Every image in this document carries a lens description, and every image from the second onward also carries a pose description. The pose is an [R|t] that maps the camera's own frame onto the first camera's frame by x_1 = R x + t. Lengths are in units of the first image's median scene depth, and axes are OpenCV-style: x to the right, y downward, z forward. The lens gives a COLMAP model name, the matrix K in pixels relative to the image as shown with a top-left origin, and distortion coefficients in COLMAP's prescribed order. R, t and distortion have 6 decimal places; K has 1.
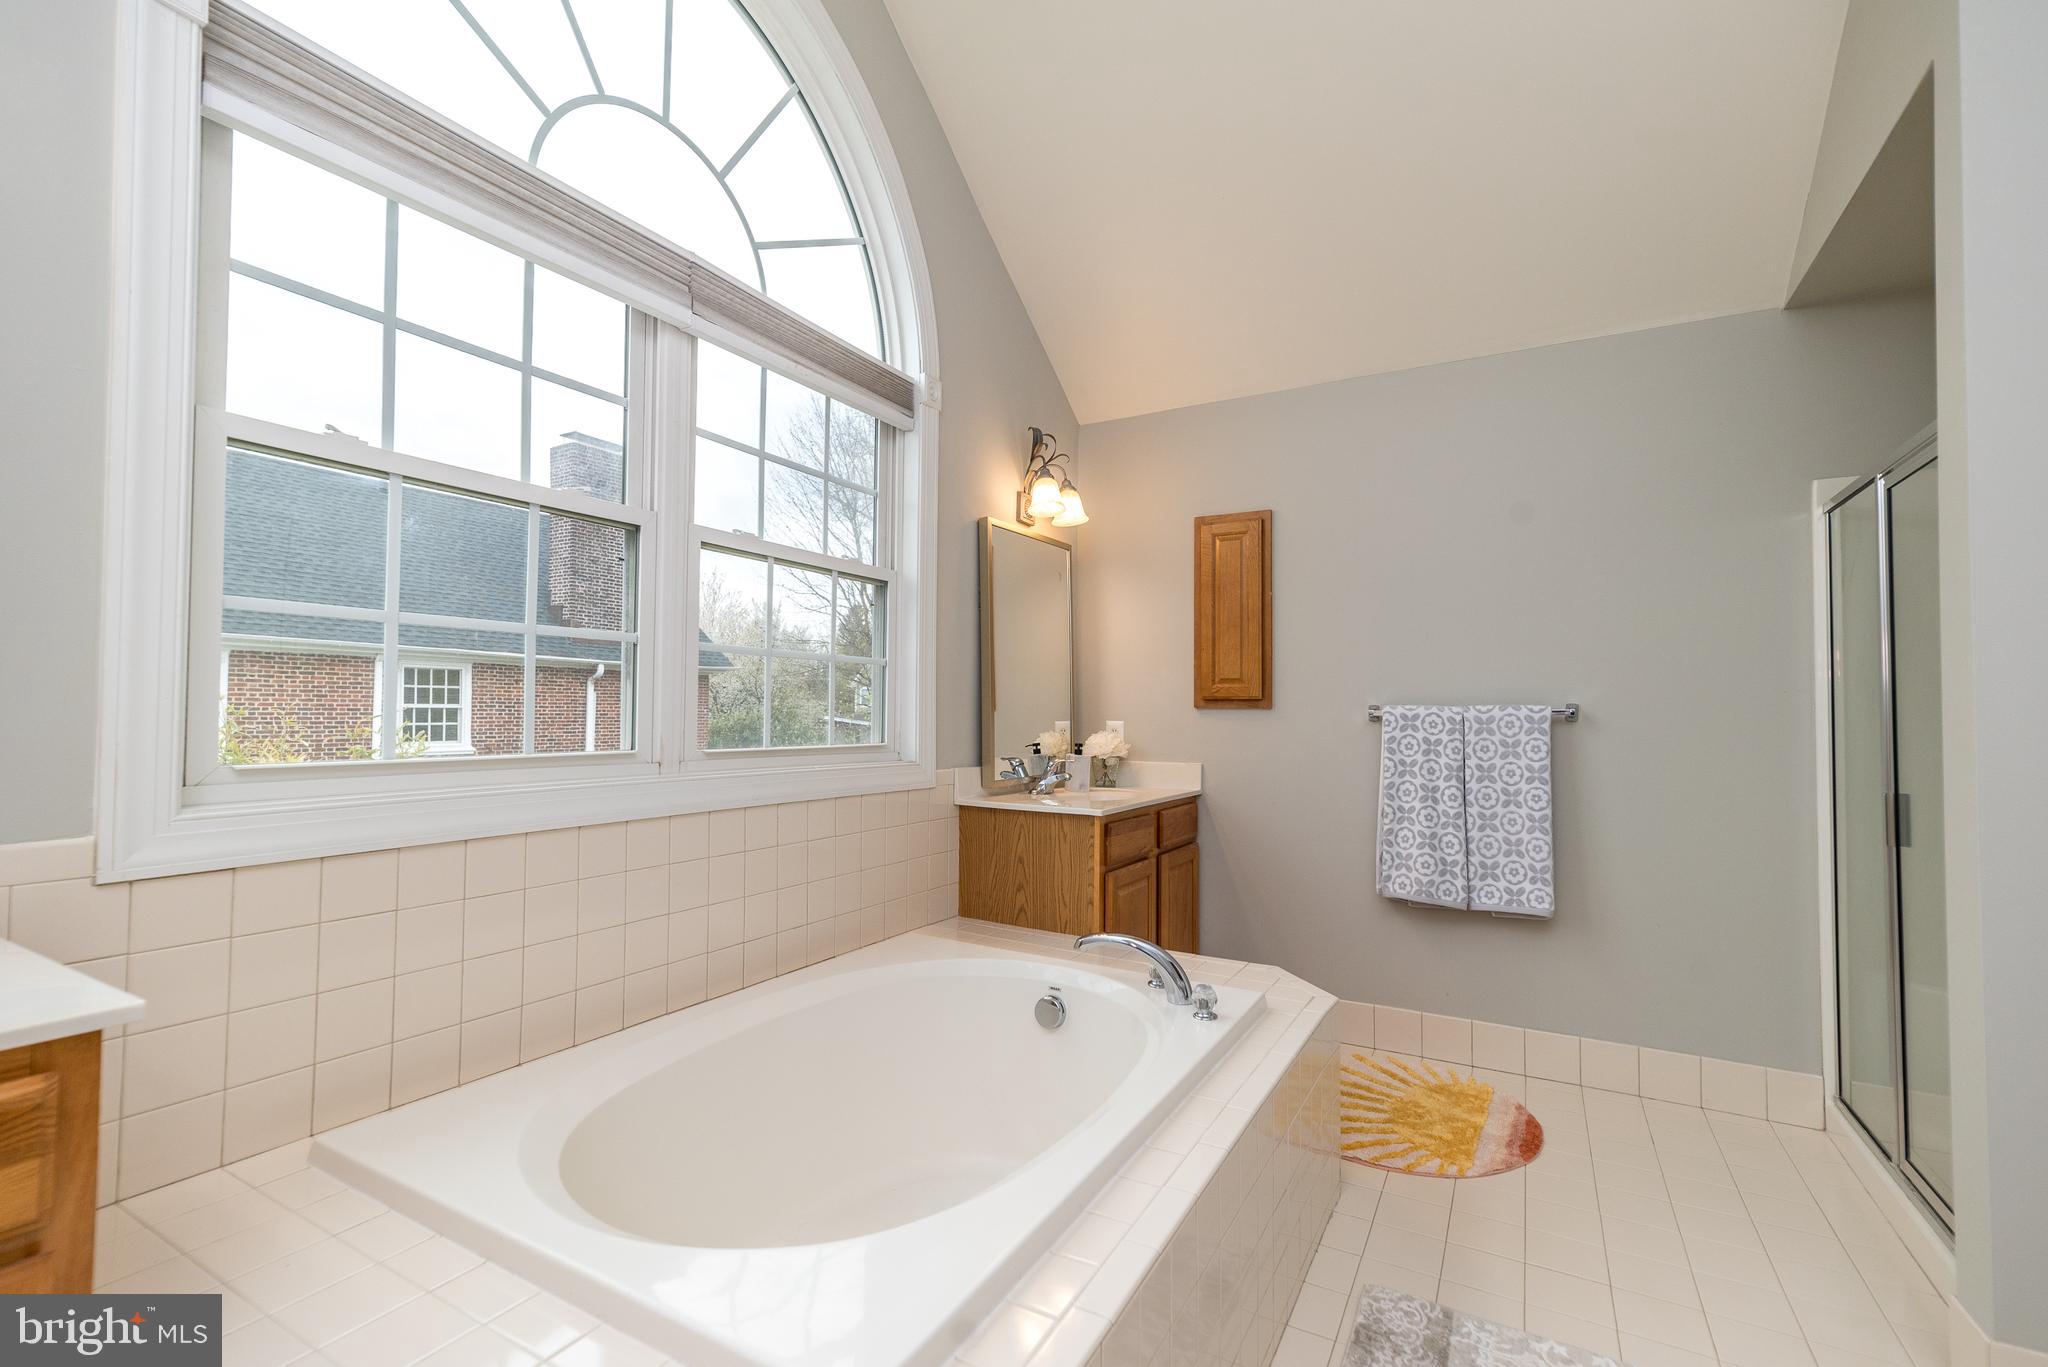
lens RADIAL K [[892.2, 0, 1019.0], [0, 892.2, 686.1], [0, 0, 1]] dist [0.007664, 0.000544]
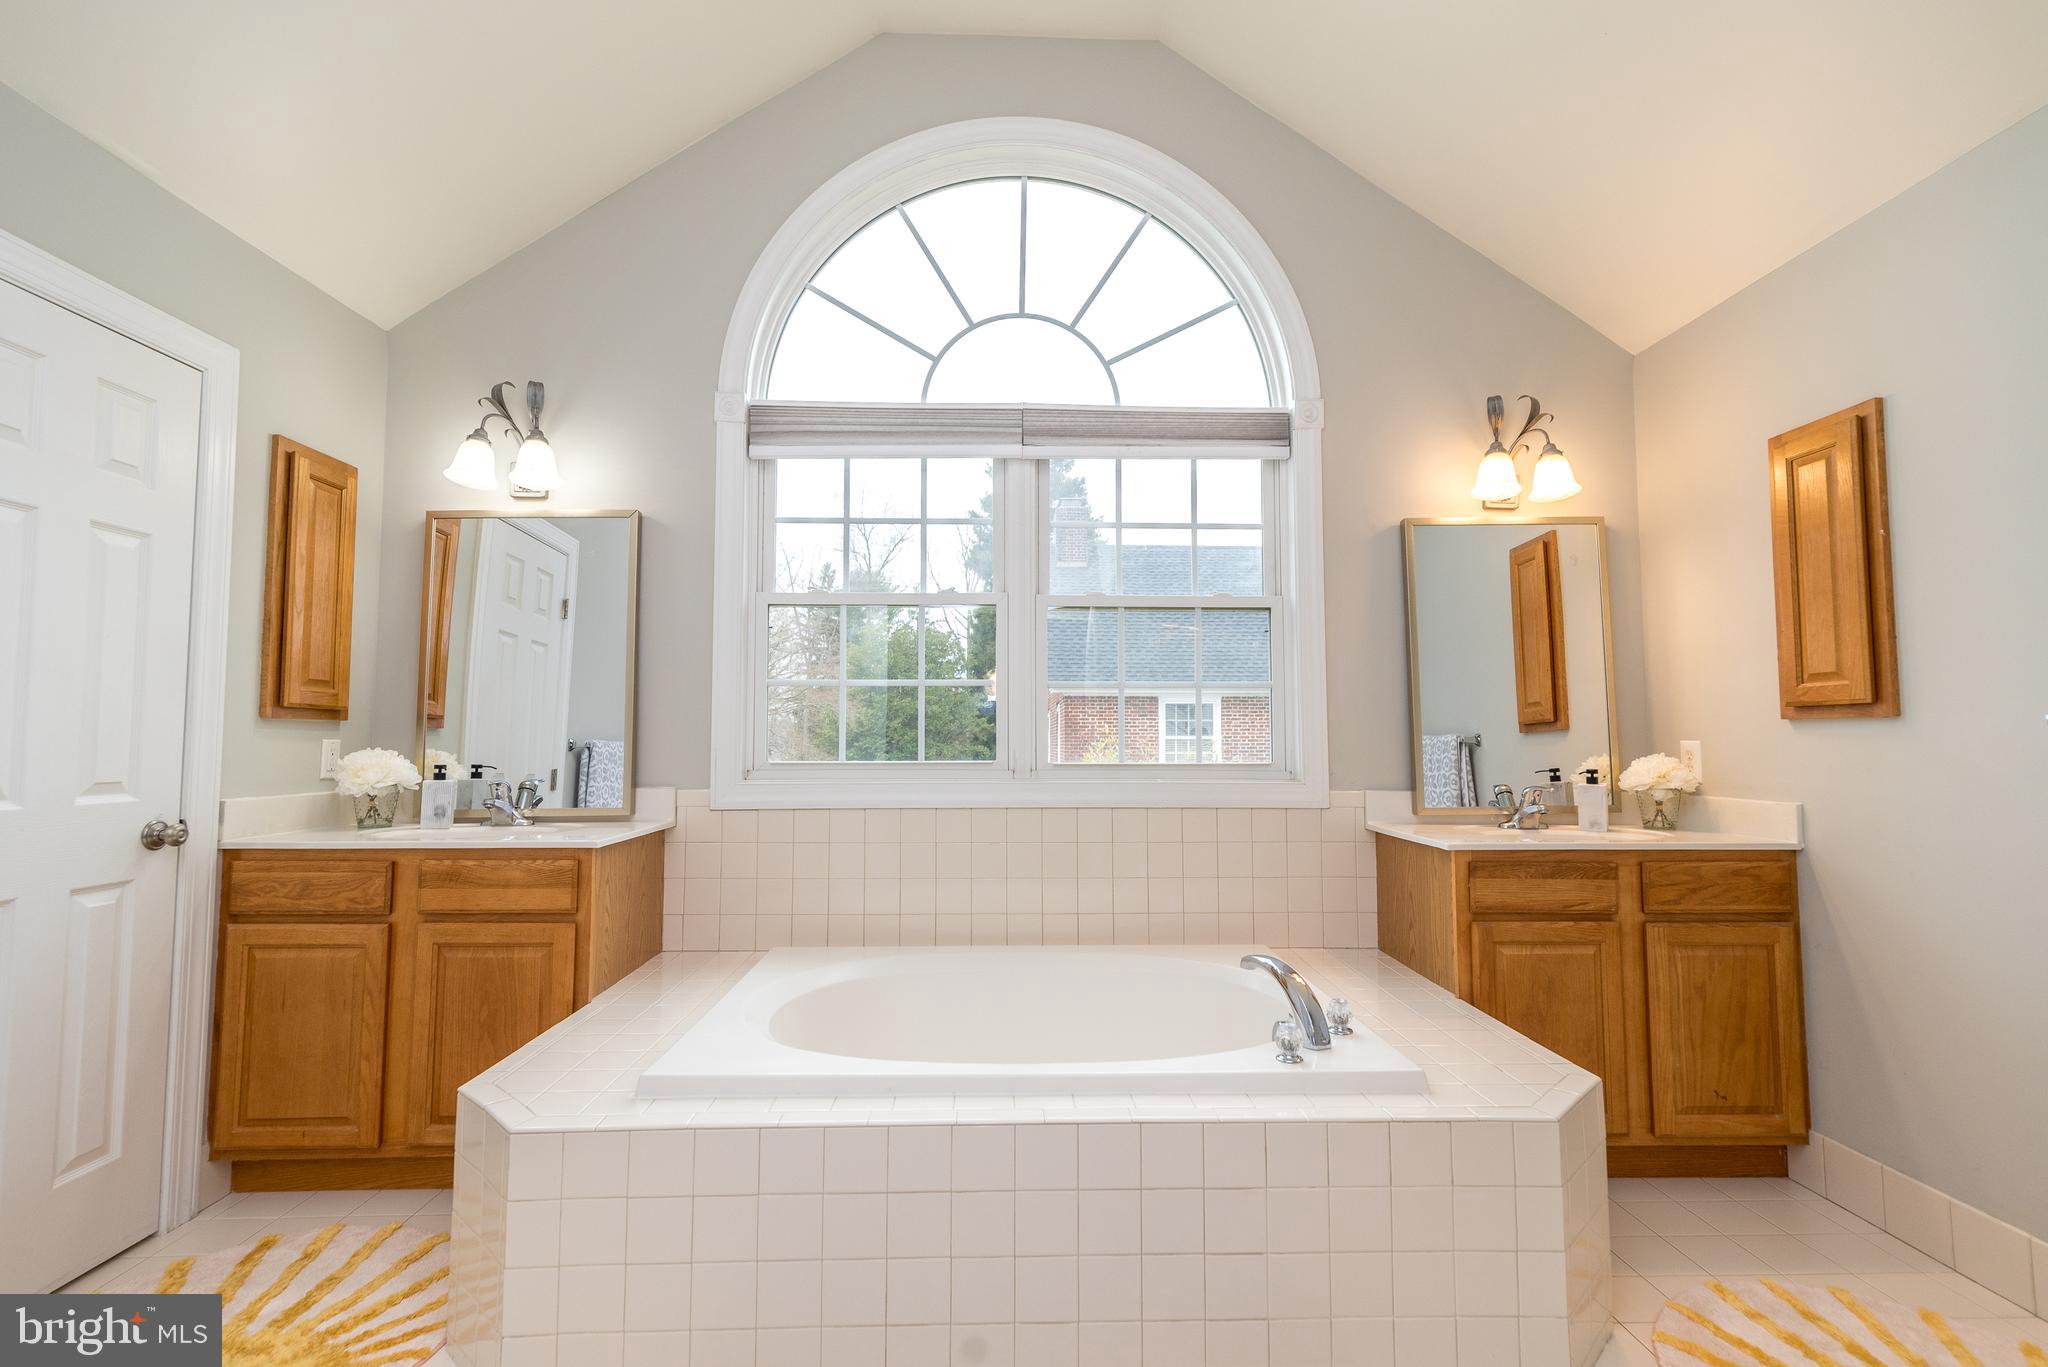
lens RADIAL K [[892.2, 0, 1020.9], [0, 892.2, 689.0], [0, 0, 1]] dist [0.007664, 0.000544]
pose [[0.527431, -0.060936, -0.847410, 0.544689], [0.032645, 0.998142, -0.051456, 0.020418], [0.848970, -0.000524, 0.528440, 0.185705]]
